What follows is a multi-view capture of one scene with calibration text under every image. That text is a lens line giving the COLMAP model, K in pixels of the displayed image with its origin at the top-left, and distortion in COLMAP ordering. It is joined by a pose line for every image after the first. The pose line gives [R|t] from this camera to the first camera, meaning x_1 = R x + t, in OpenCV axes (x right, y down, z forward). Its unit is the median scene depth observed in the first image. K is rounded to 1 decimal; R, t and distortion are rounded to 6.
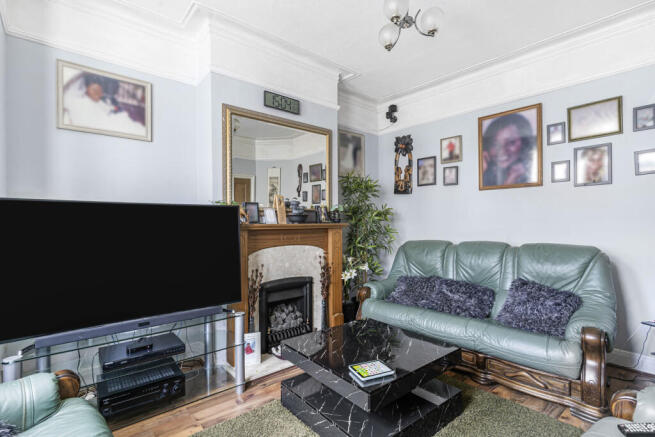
lens RADIAL K [[310.8, 0, 334.4], [0, 310.8, 221.7], [0, 0, 1]] dist [-0.000422, -0.000180]
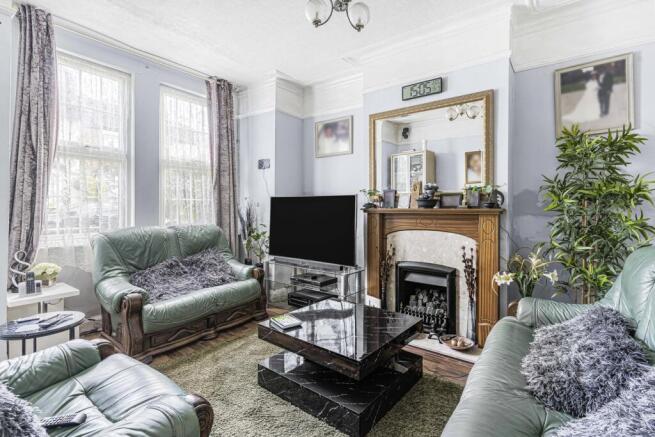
lens RADIAL K [[318.9, 0, 326.5], [0, 318.9, 208.5], [0, 0, 1]] dist [0.001109, 0.000309]
pose [[0.206311, 0.011826, -0.978415, 0.802941], [0.006475, 0.999889, 0.013451, -0.009877], [0.978465, -0.009110, 0.206211, 0.486264]]
